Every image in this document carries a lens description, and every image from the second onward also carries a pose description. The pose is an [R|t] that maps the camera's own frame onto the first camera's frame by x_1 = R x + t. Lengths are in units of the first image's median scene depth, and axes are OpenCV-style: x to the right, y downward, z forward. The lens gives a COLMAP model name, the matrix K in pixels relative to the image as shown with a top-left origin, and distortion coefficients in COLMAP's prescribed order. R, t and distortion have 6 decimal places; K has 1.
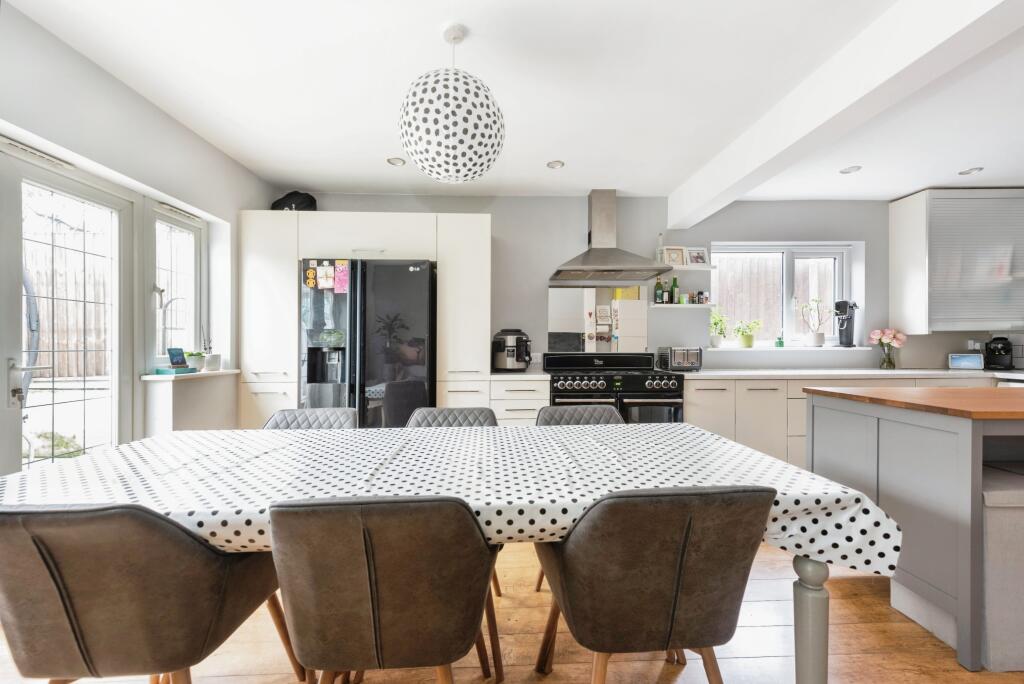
lens RADIAL K [[401.7, 0, 508.4], [0, 401.7, 345.6], [0, 0, 1]] dist [0.002824, -0.002184]
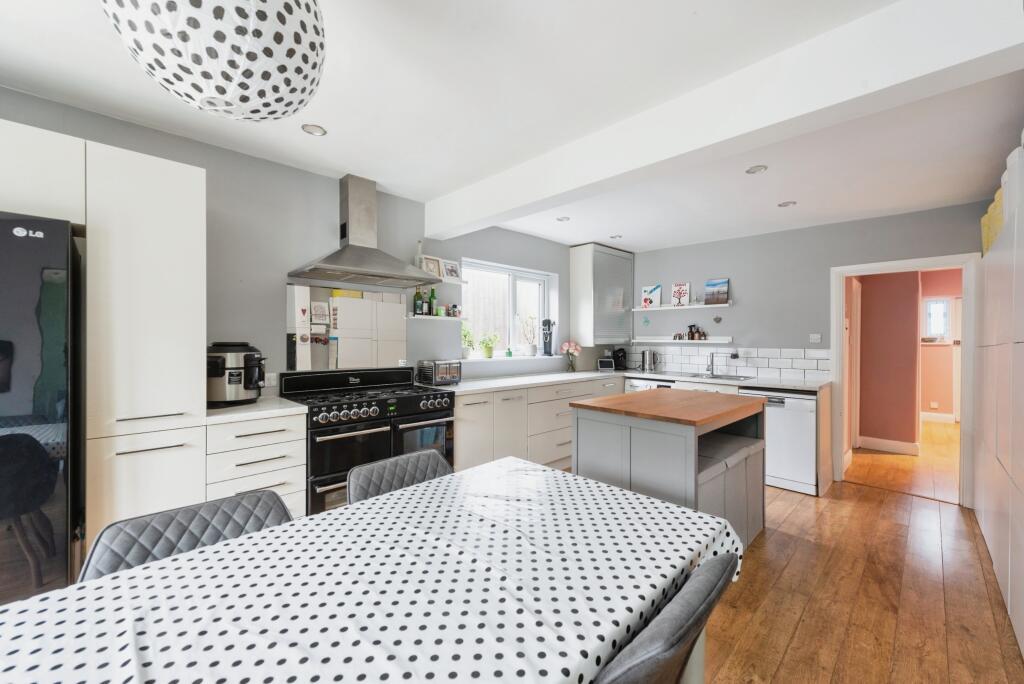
lens RADIAL K [[401.7, 0, 516.9], [0, 401.7, 342.7], [0, 0, 1]] dist [0.002824, -0.002184]
pose [[0.723757, 0.000312, 0.690055, -0.114770], [-0.007263, 0.999948, 0.007166, -0.047837], [-0.690017, -0.010198, 0.723721, 0.156364]]
